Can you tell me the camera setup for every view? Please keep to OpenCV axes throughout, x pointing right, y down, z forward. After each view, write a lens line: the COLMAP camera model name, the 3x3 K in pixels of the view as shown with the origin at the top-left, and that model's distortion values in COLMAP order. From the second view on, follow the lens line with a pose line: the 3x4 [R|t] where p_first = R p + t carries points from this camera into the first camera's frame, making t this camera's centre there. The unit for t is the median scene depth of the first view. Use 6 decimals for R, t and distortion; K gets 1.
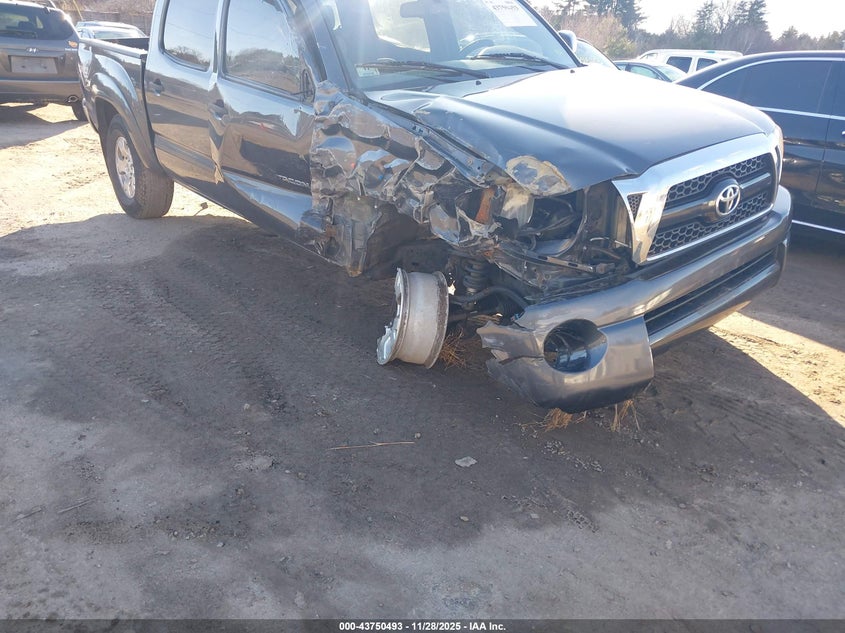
lens RADIAL K [[659.5, 0, 422.7], [0, 659.5, 314.0], [0, 0, 1]] dist [0.022931, -0.030195]
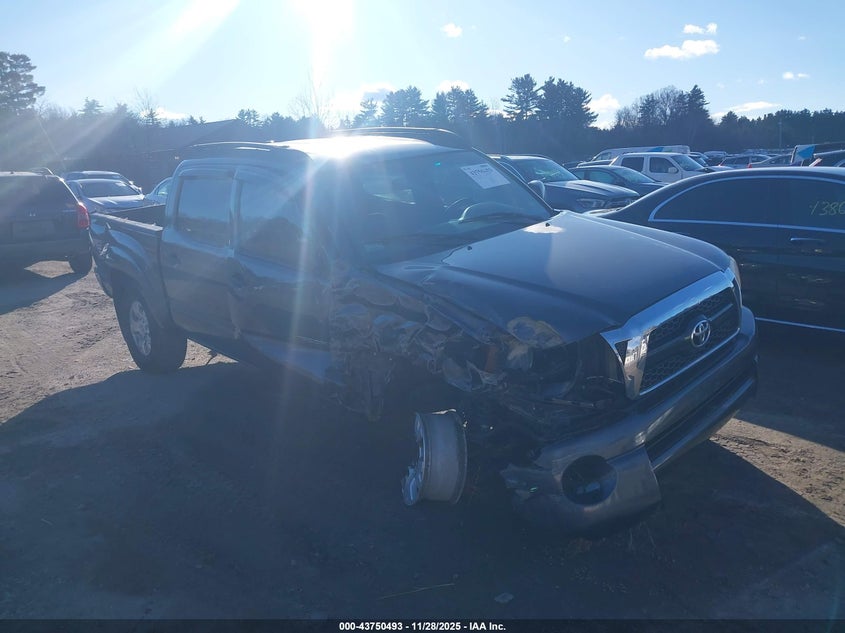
lens RADIAL K [[659.5, 0, 420.3], [0, 659.5, 311.3], [0, 0, 1]] dist [0.022931, -0.030195]
pose [[0.995022, -0.096167, 0.026135, -0.044956], [0.099065, 0.983016, -0.154484, -0.069785], [-0.010835, 0.156304, 0.987650, -0.122465]]
